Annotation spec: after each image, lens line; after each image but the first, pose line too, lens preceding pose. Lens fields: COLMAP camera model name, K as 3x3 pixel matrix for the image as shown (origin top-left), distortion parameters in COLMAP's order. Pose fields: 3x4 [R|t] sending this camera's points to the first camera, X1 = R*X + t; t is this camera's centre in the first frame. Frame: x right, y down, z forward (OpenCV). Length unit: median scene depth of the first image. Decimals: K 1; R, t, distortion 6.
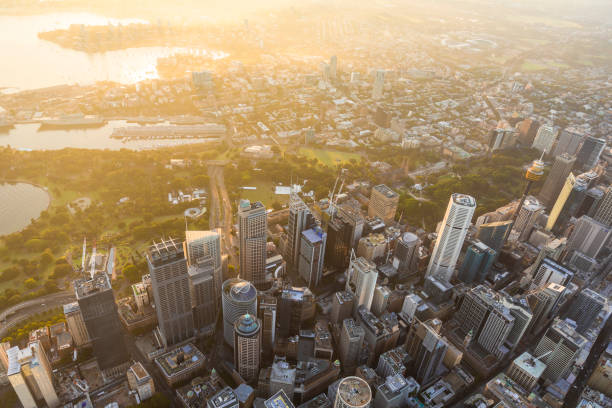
lens RADIAL K [[396.2, 0, 304.4], [0, 396.2, 203.3], [0, 0, 1]] dist [0.004774, 0.004480]
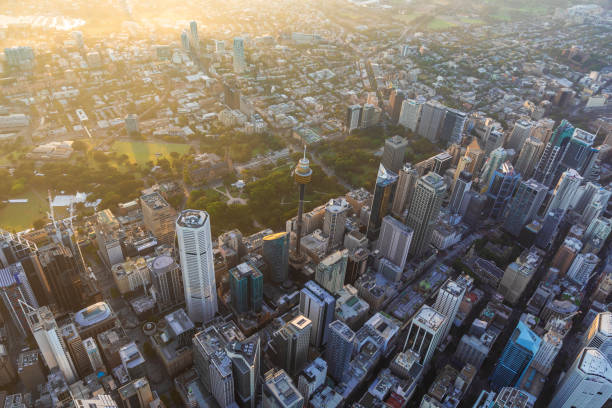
lens RADIAL K [[420.9, 0, 306.5], [0, 420.9, 204.9], [0, 0, 1]] dist [0.010853, -0.001364]
pose [[0.994957, -0.067643, 0.074055, 0.278684], [0.062300, 0.995440, 0.072229, -0.041157], [-0.078604, -0.067251, 0.994635, 0.075299]]
